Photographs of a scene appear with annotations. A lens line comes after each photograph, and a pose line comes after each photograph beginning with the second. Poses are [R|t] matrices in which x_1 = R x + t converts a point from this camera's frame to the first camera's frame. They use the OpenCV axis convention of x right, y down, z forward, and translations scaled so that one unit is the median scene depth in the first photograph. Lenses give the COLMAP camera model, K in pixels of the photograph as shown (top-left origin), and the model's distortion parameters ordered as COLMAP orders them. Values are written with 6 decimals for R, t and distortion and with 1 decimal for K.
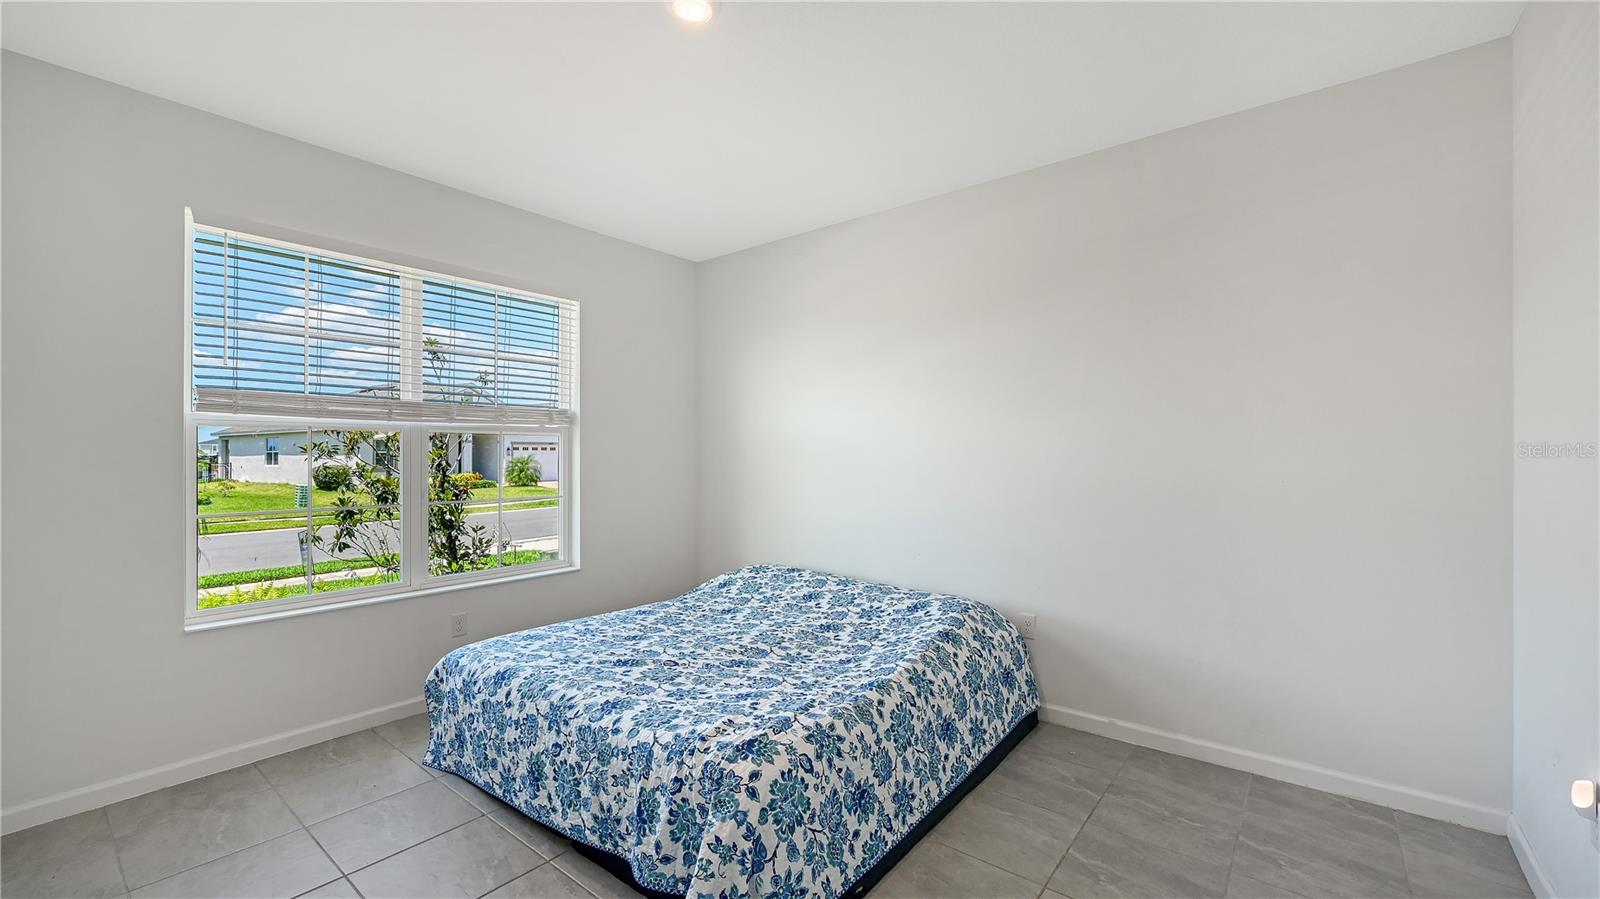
lens RADIAL K [[638.9, 0, 817.1], [0, 638.9, 457.6], [0, 0, 1]] dist [0.000134, 0.000007]
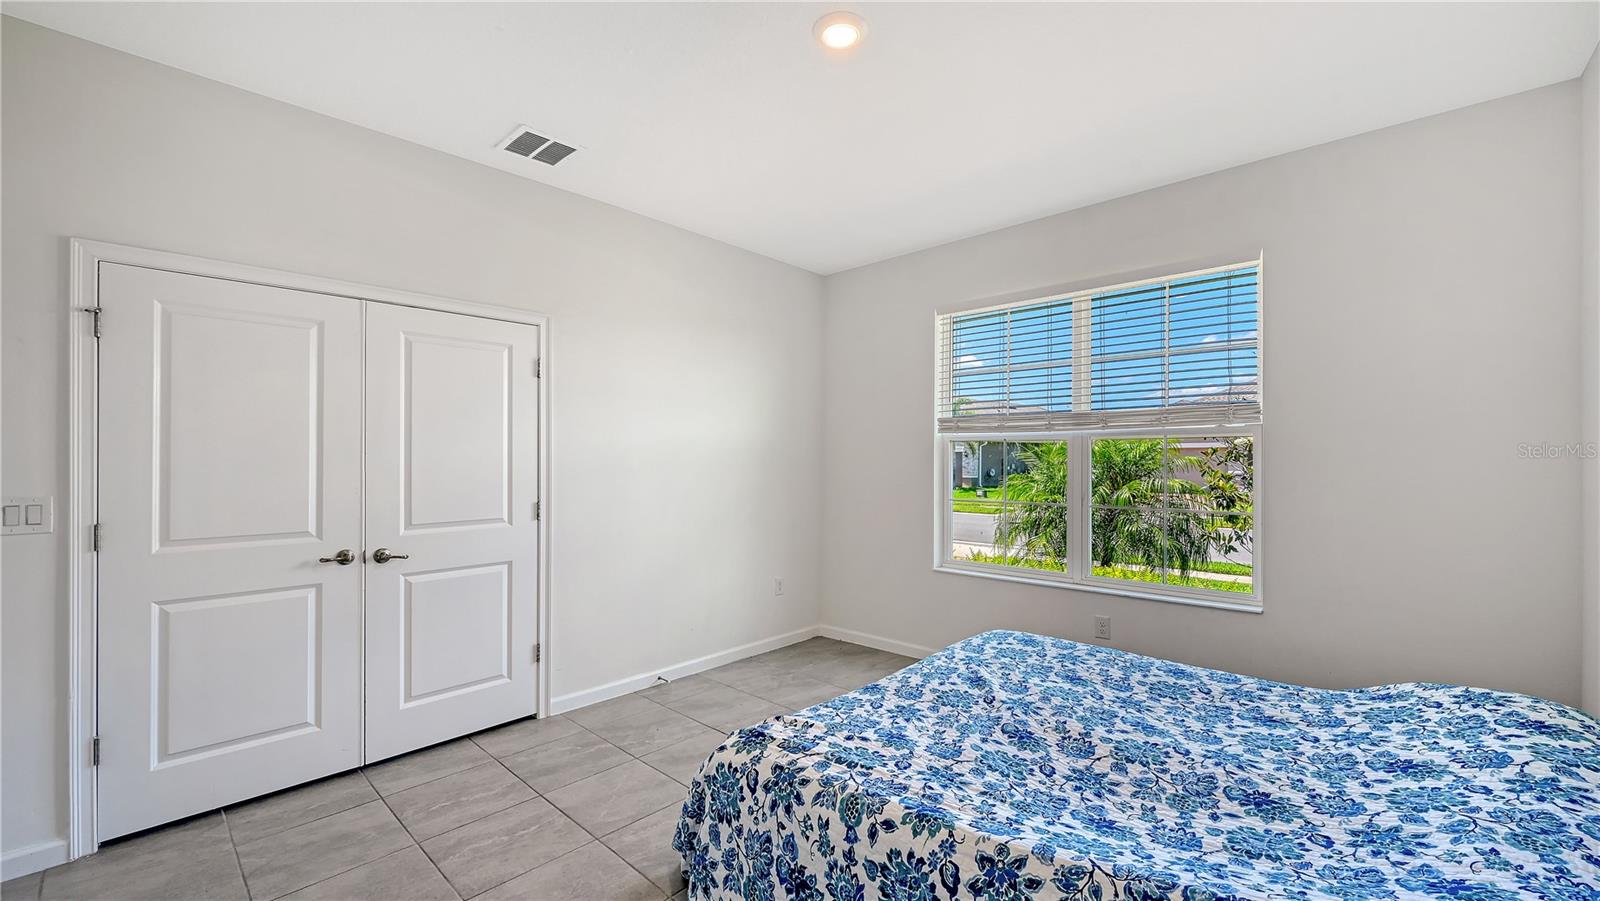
lens RADIAL K [[652.9, 0, 810.3], [0, 652.9, 455.9], [0, 0, 1]] dist [-0.003011, -0.000402]
pose [[-0.084826, -0.004067, -0.996387, 0.676083], [-0.002510, 0.999989, -0.003868, -0.008604], [0.996393, 0.002173, -0.084836, 0.817325]]
